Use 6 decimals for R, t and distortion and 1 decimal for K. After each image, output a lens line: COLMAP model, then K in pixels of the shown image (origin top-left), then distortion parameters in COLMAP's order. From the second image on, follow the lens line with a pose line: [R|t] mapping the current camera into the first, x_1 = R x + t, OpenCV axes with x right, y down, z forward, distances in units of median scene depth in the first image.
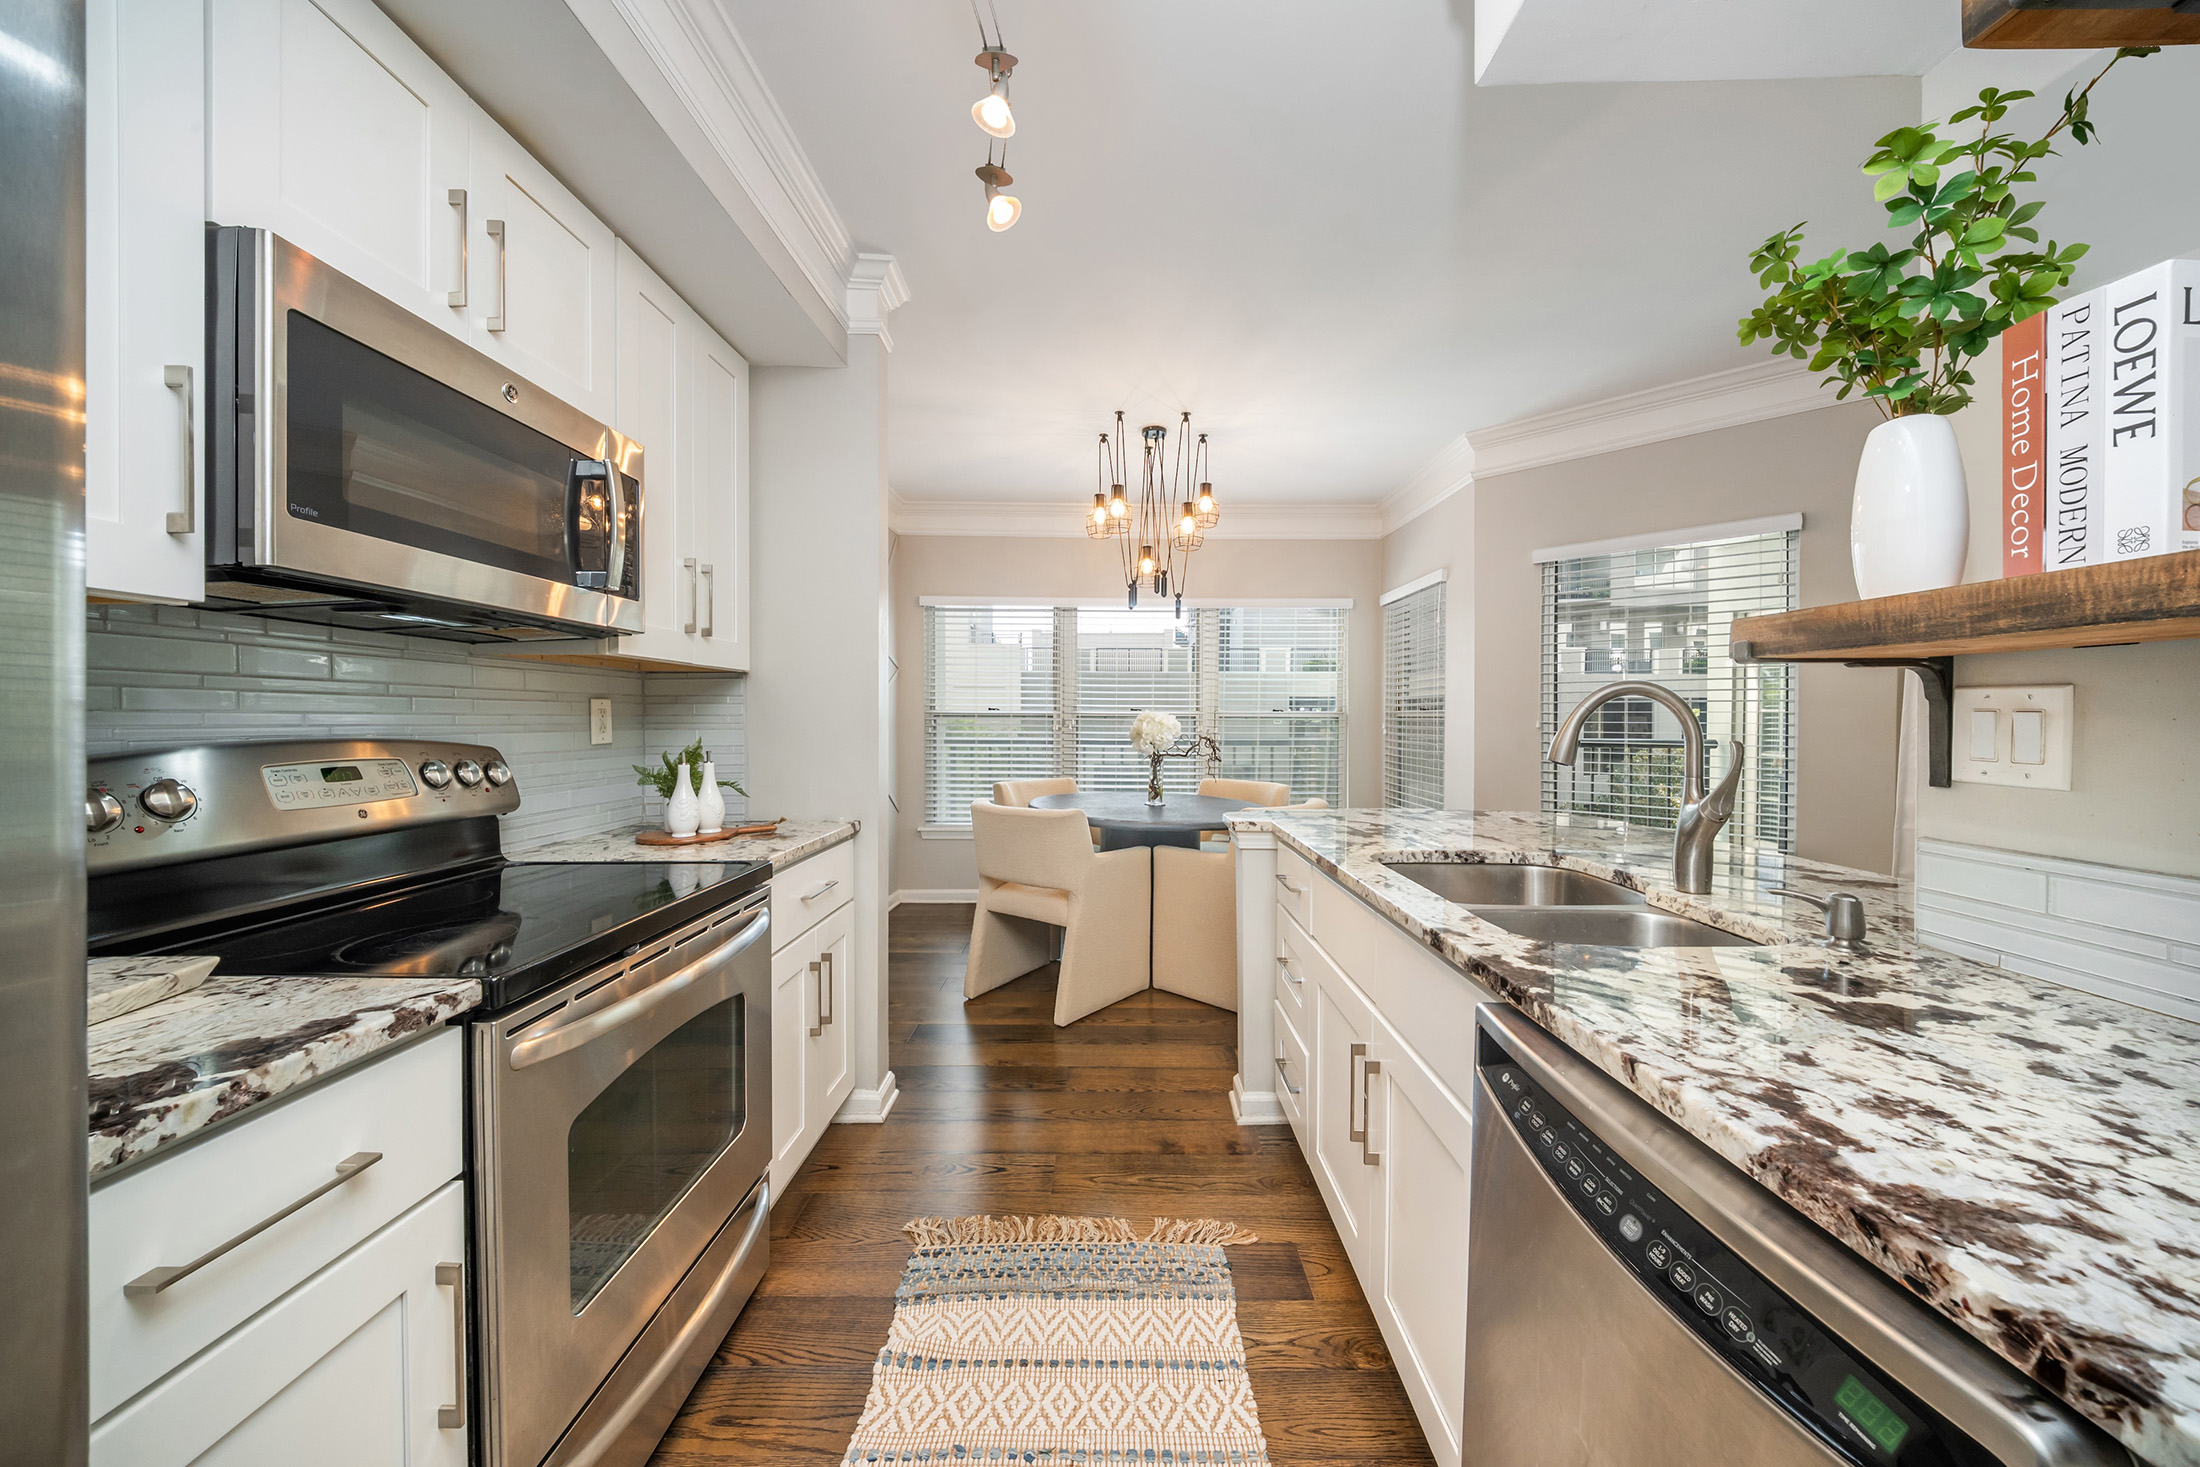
lens RADIAL K [[764.6, 0, 1101.5], [0, 764.6, 728.2], [0, 0, 1]] dist [-0.000105, -0.004578]
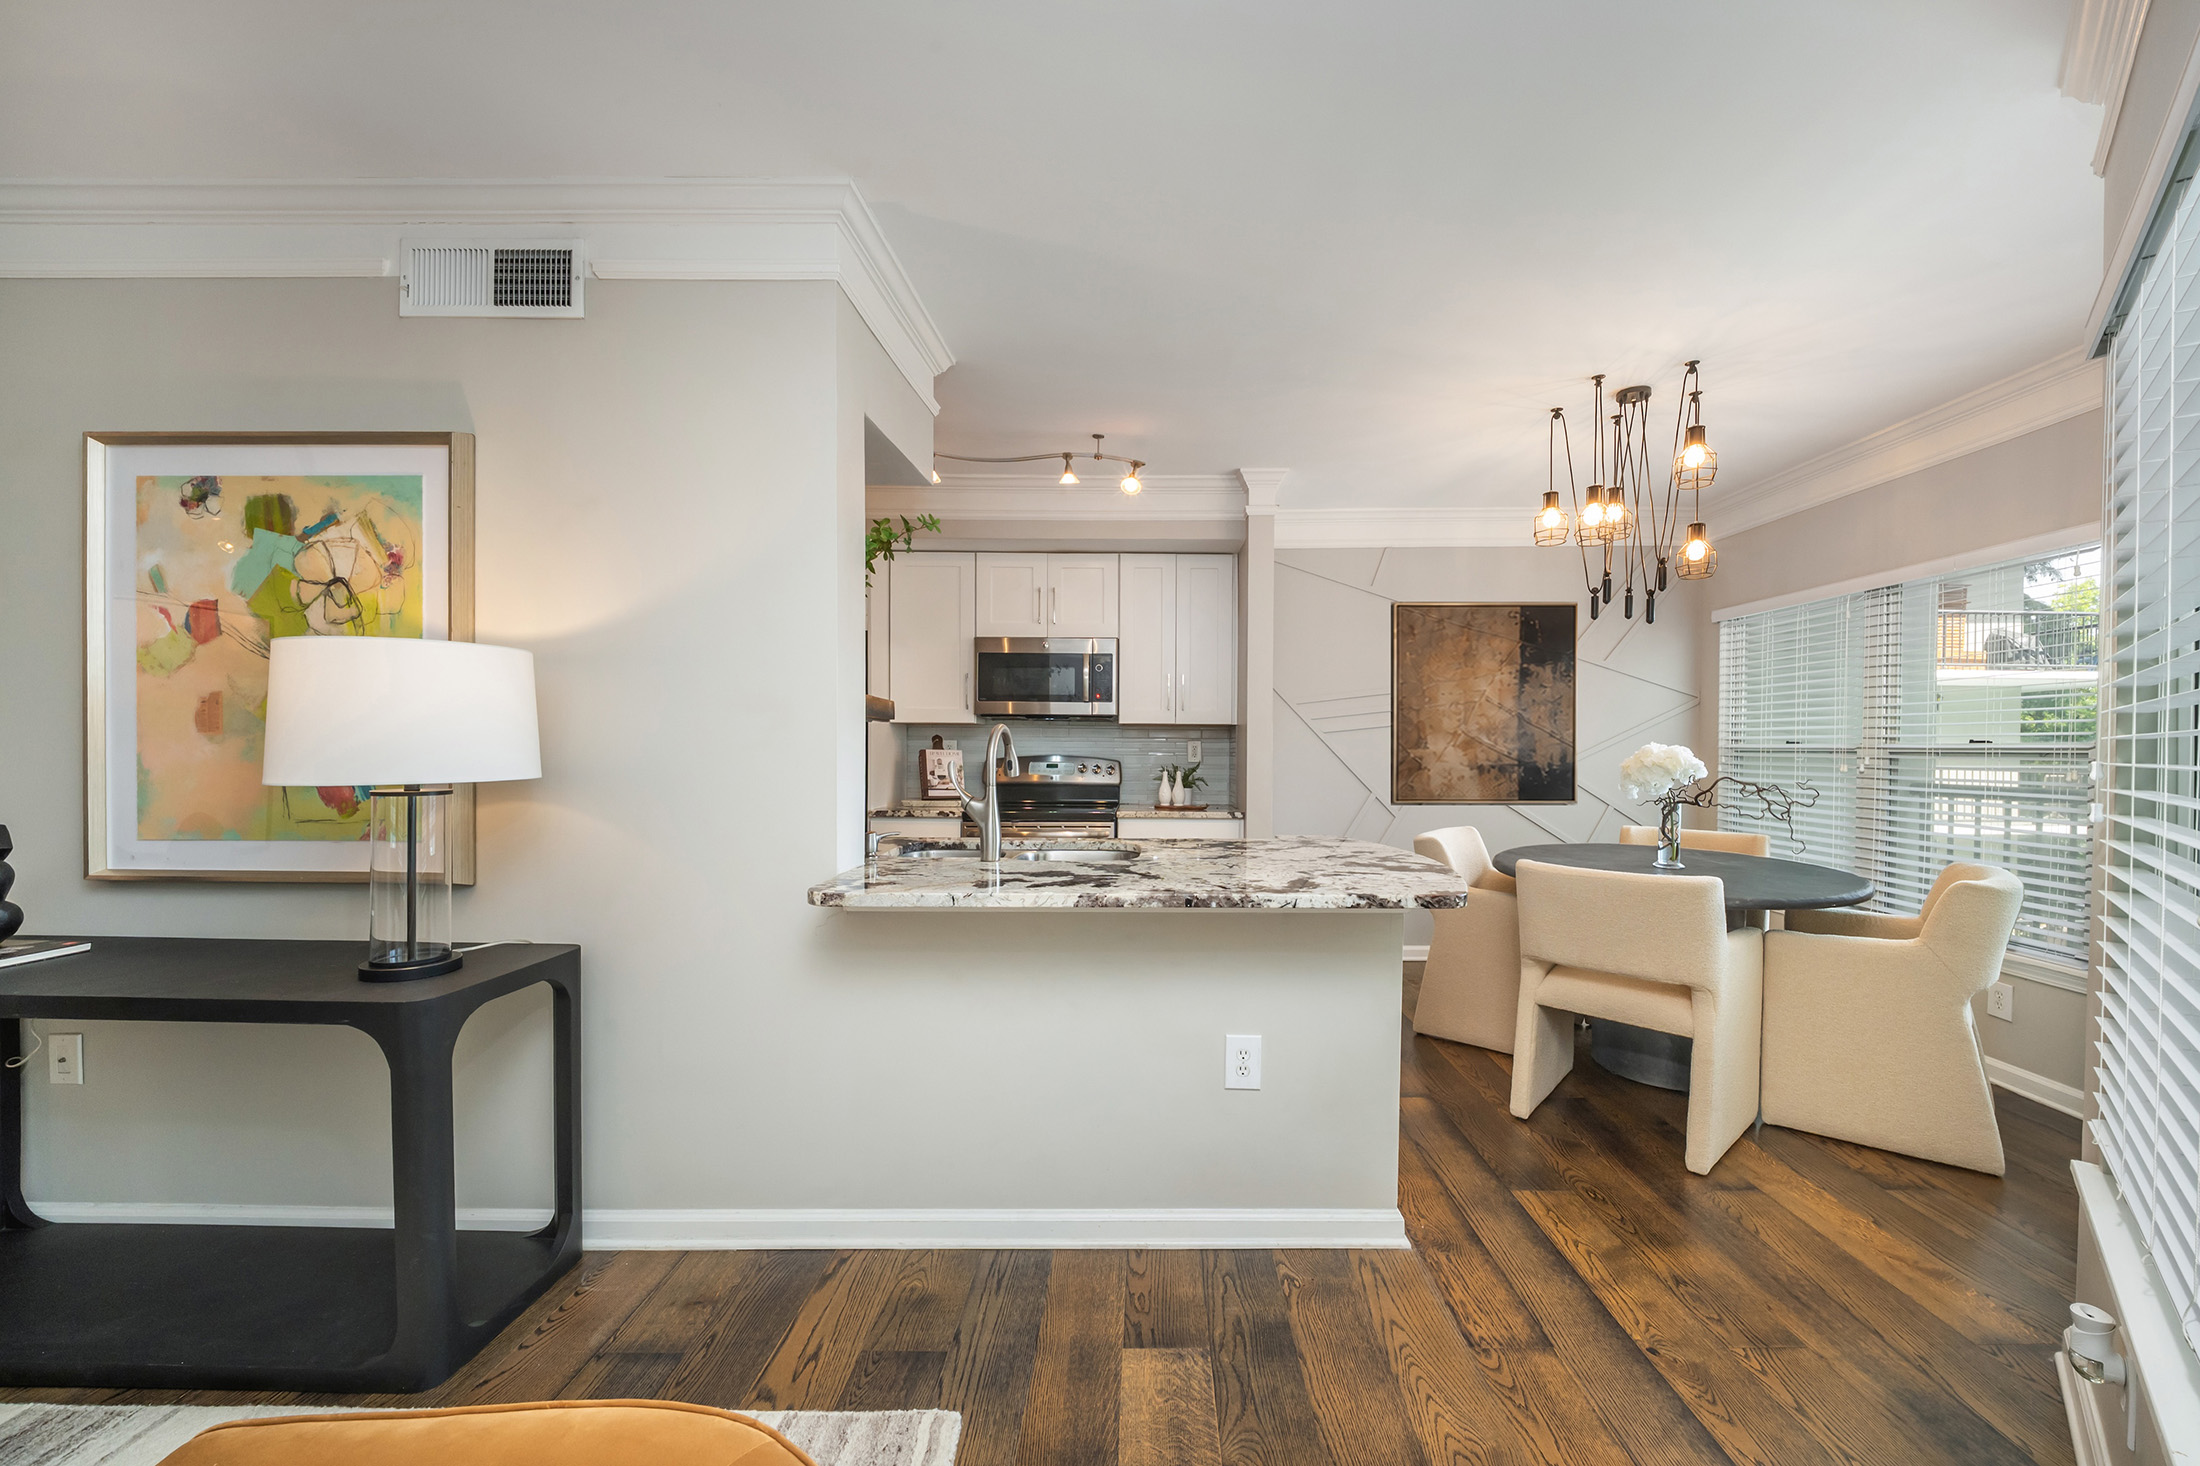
lens RADIAL K [[764.6, 0, 1153.6], [0, 764.6, 760.9], [0, 0, 1]] dist [-0.000105, -0.004578]
pose [[0.022717, 0.013532, -0.999650, 0.888049], [-0.016298, 0.999781, 0.013163, -0.005535], [0.999609, 0.015993, 0.022933, 0.509786]]
